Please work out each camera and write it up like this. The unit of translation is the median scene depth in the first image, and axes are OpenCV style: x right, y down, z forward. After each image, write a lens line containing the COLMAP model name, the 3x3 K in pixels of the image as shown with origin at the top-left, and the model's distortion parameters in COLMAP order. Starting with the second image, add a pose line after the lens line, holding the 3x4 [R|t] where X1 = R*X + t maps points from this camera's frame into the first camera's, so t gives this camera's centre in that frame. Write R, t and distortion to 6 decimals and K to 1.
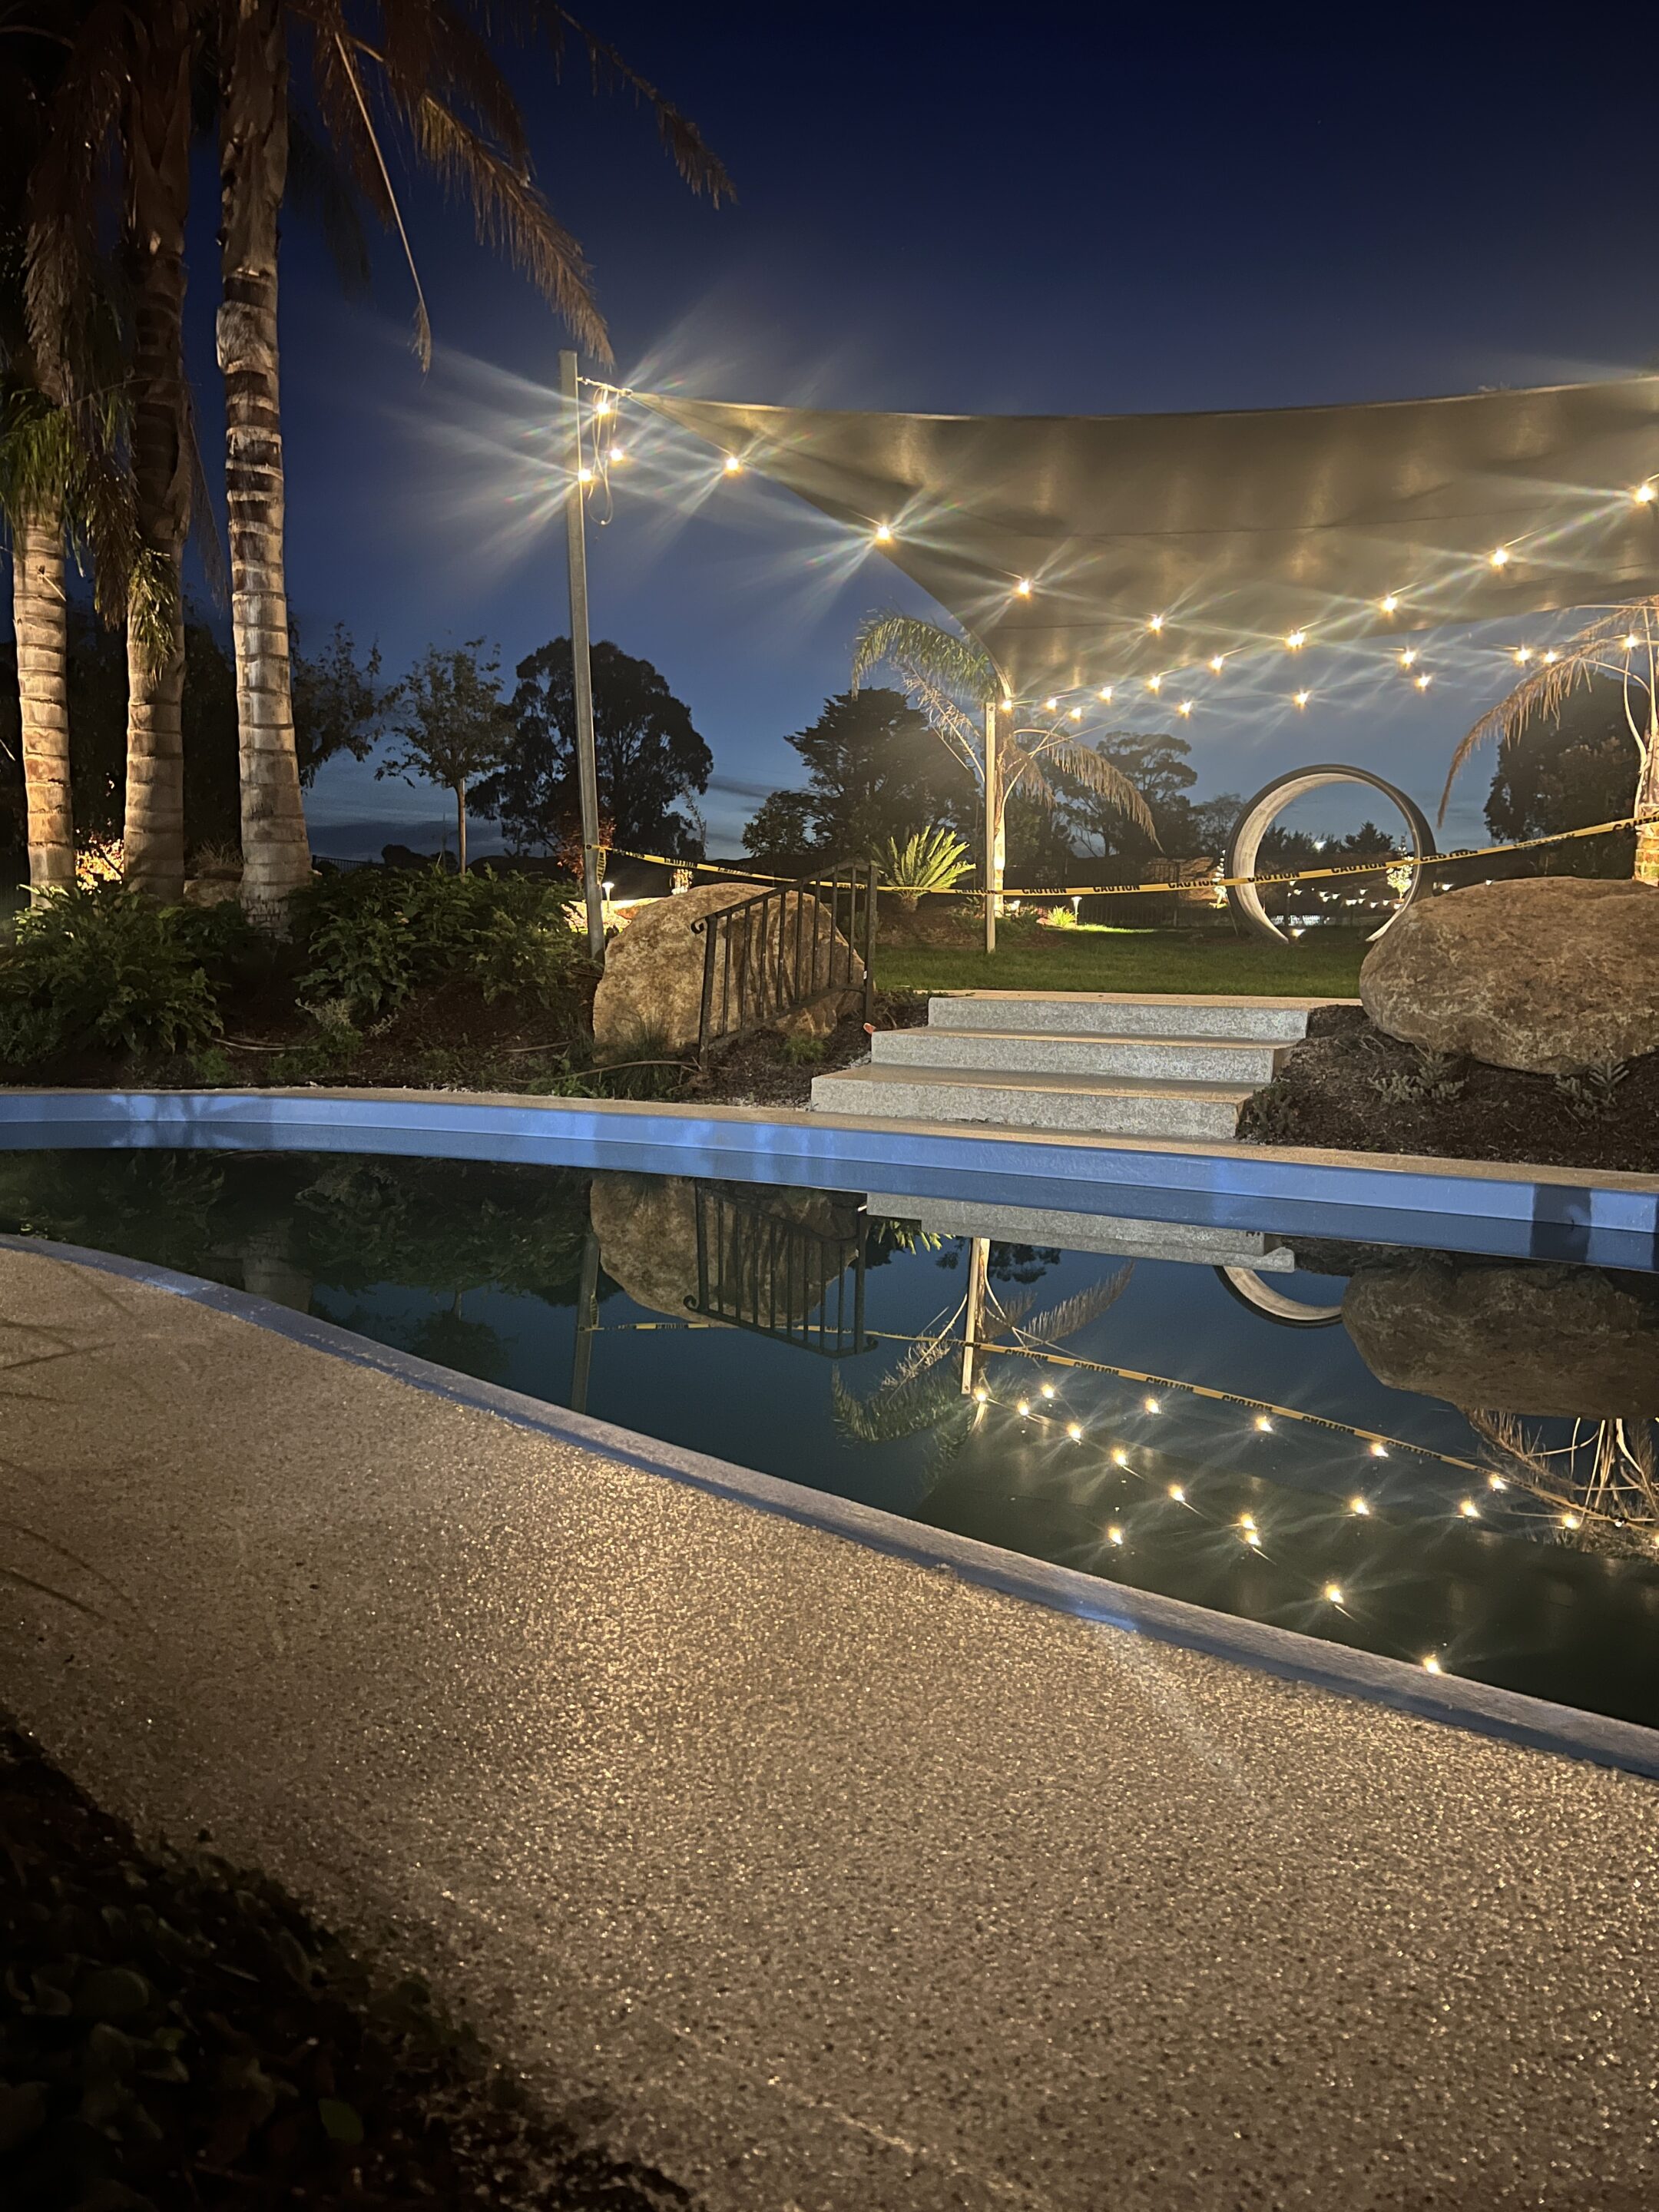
lens RADIAL K [[1685.2, 0, 829.5], [0, 1685.2, 1106.0], [0, 0, 1]] dist [0.060948, -0.000776]
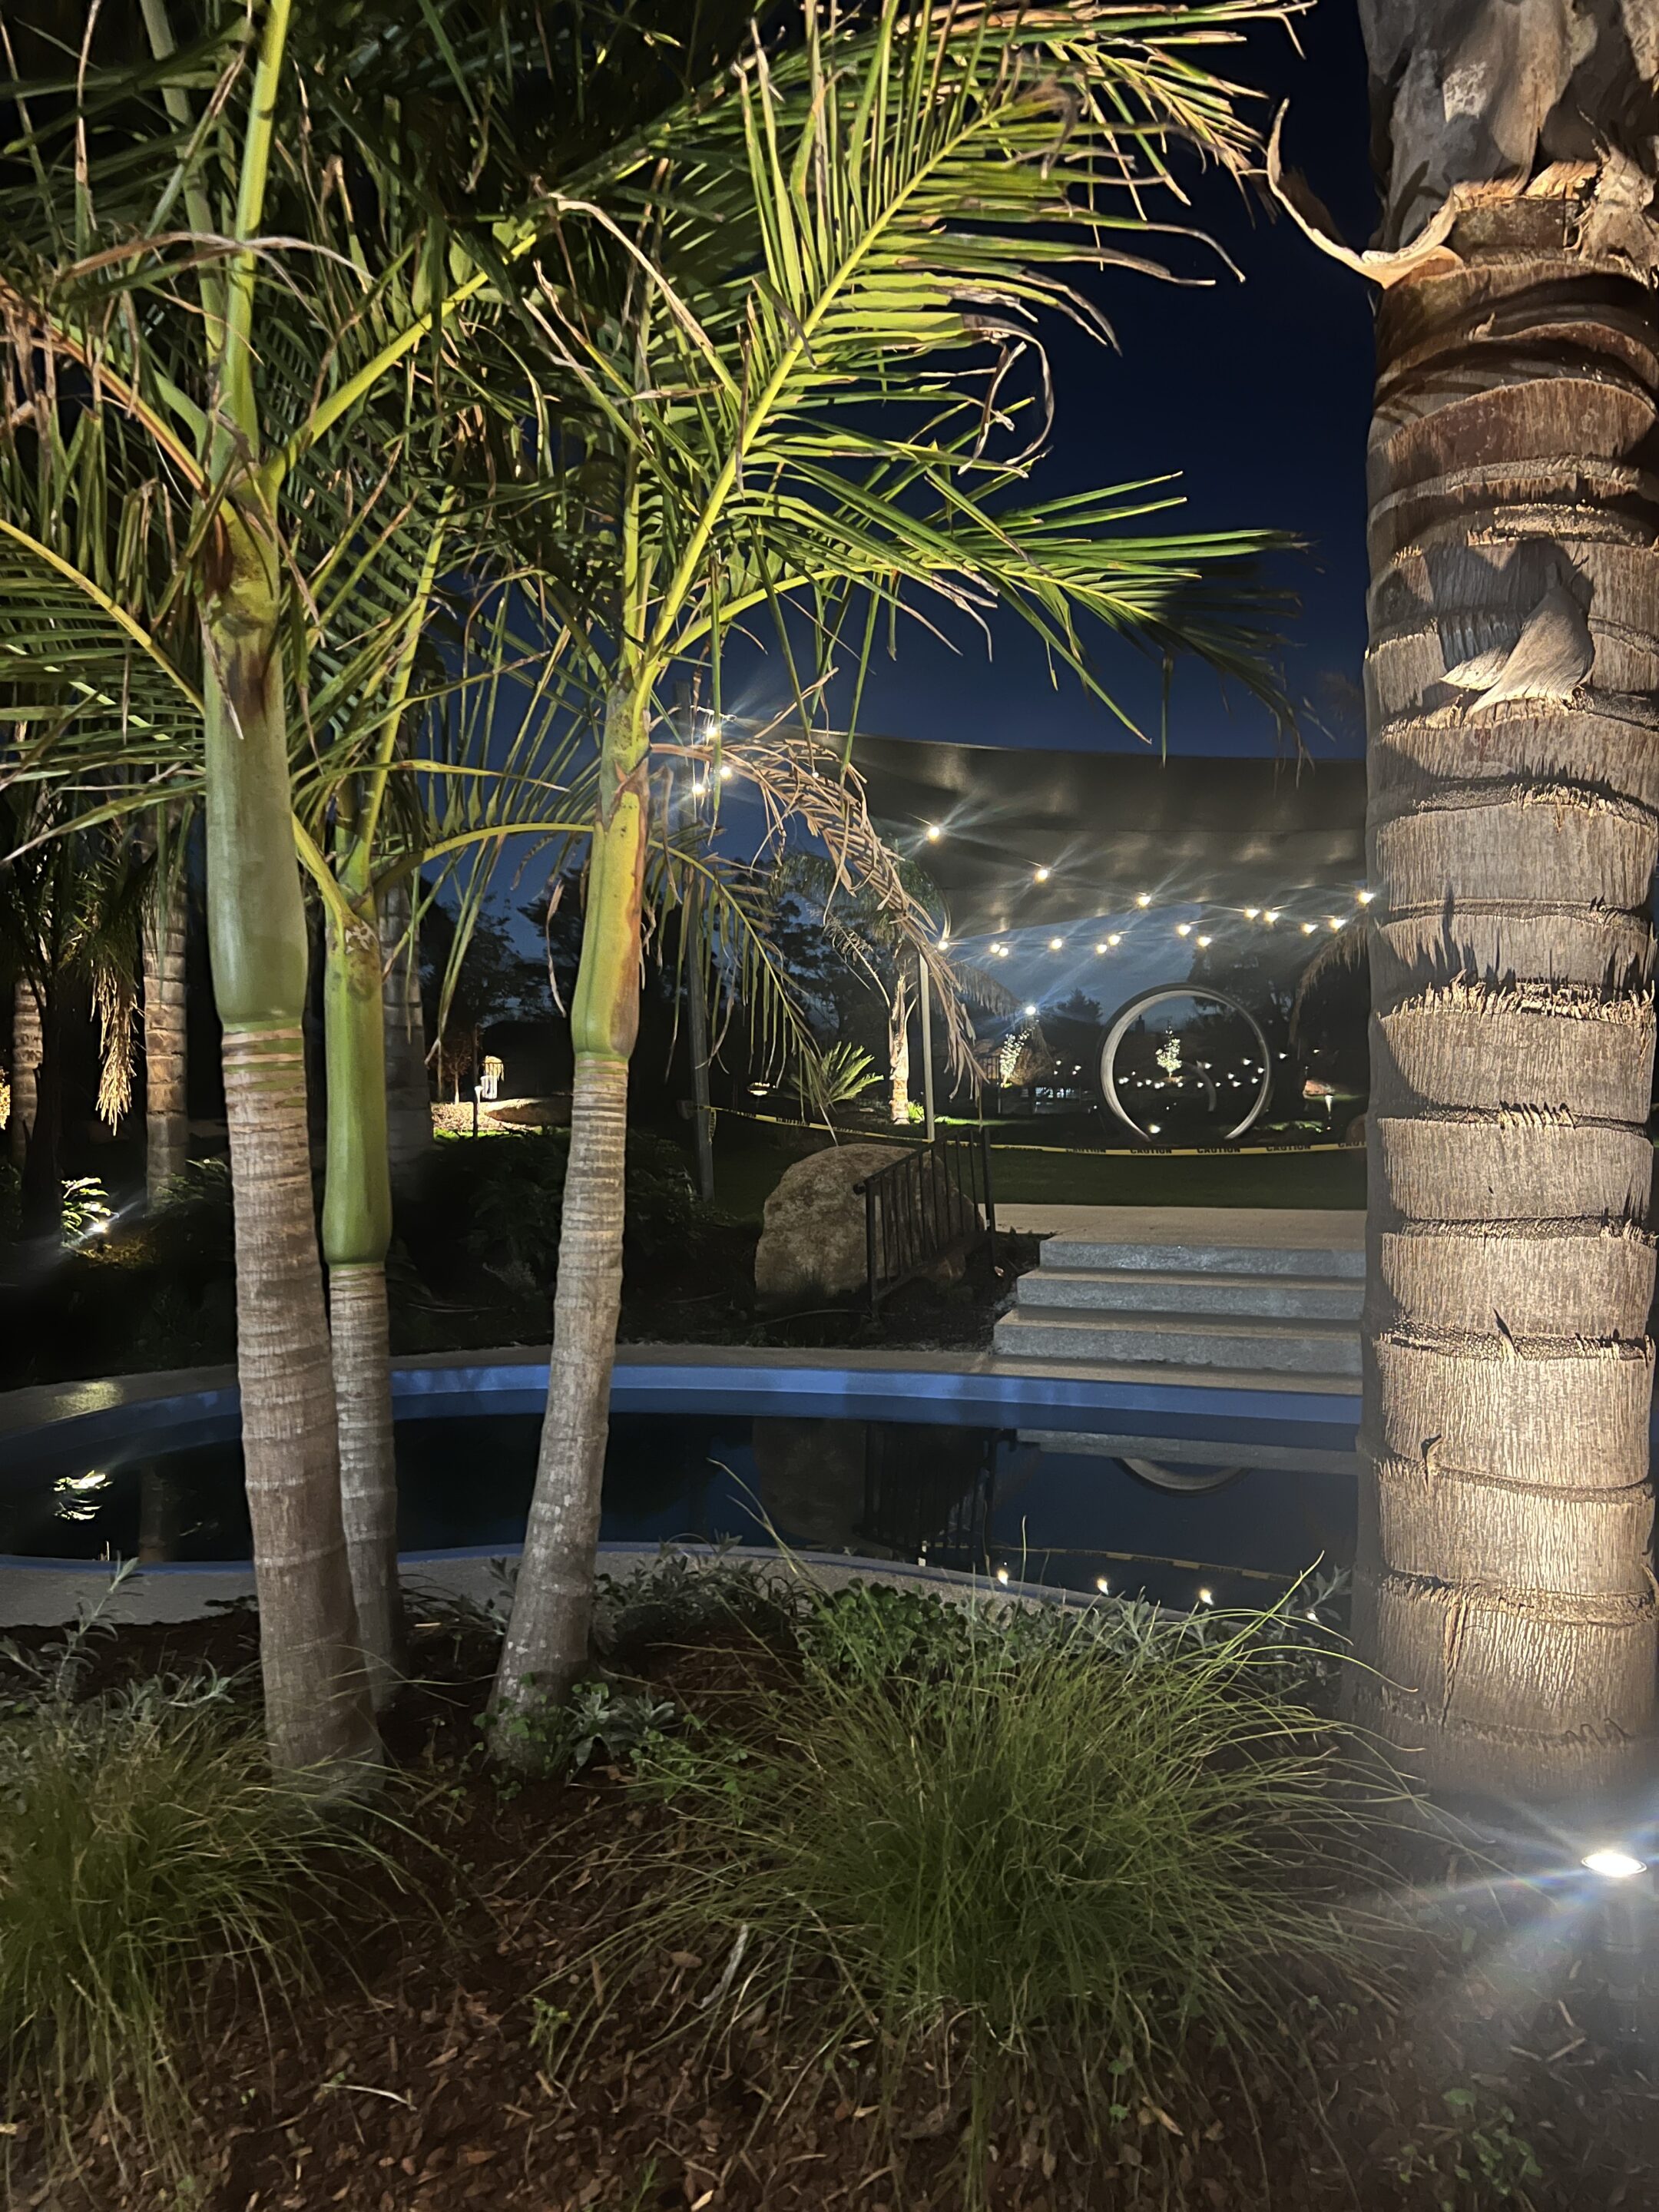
lens RADIAL K [[1677.2, 0, 829.5], [0, 1677.2, 1106.0], [0, 0, 1]] dist [0.130749, -0.000001]
pose [[0.986493, -0.018028, 0.162808, -0.228048], [0.033462, 0.995145, -0.092560, -0.046316], [-0.160348, 0.096758, 0.982307, -0.101742]]
